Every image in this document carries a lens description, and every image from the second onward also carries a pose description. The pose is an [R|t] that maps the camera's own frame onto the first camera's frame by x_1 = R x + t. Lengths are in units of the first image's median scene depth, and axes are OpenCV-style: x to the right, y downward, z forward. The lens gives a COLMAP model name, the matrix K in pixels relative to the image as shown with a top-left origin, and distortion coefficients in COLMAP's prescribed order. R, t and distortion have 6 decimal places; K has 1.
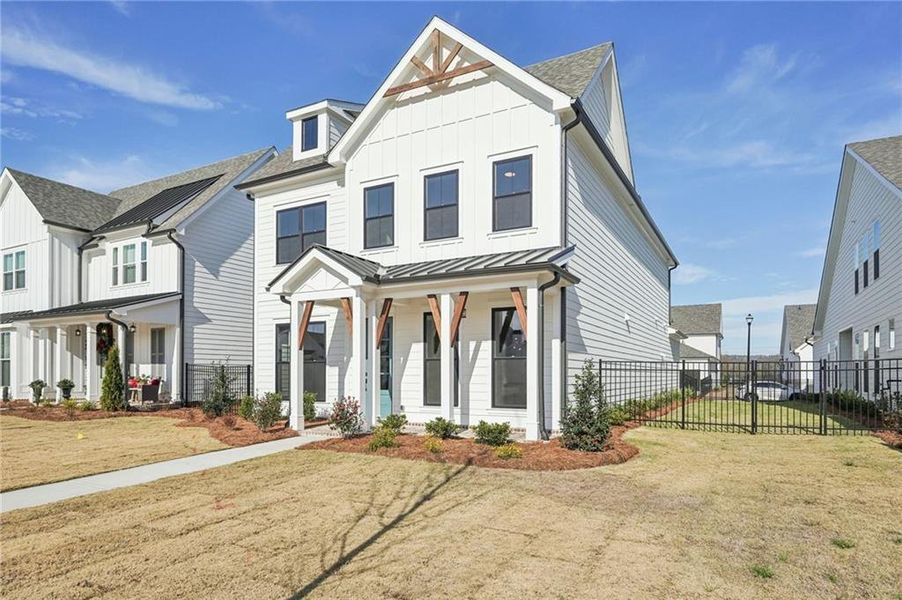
lens RADIAL K [[538.4, 0, 451.0], [0, 538.4, 370.0], [0, 0, 1]] dist [0.000525, -0.002272]
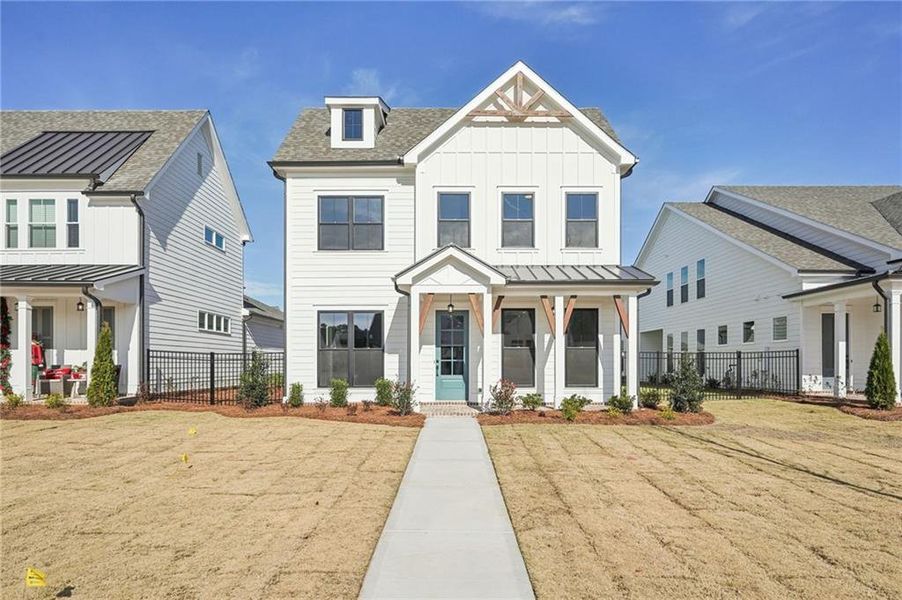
lens RADIAL K [[536.1, 0, 452.3], [0, 536.1, 363.1], [0, 0, 1]] dist [-0.000703, 0.002418]
pose [[0.876307, 0.000555, 0.481753, -0.618939], [-0.001383, 0.999998, 0.001364, 0.009576], [-0.481751, -0.001861, 0.876306, 0.023634]]
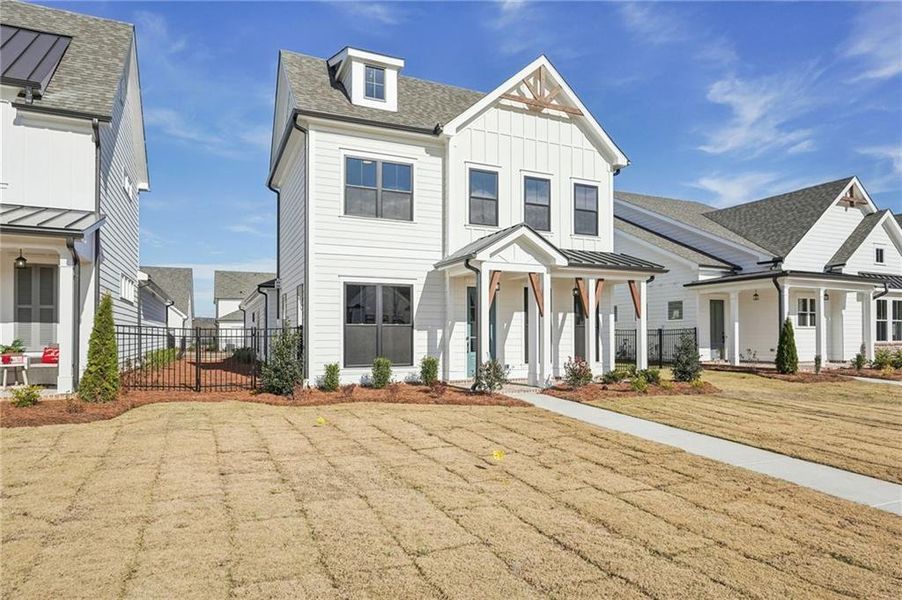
lens RADIAL K [[536.1, 0, 445.6], [0, 536.1, 328.3], [0, 0, 1]] dist [-0.000703, 0.002418]
pose [[0.606971, 0.012357, 0.794628, -0.982076], [-0.002708, 0.999905, -0.013480, 0.002806], [-0.794719, 0.006031, 0.606947, 0.354067]]
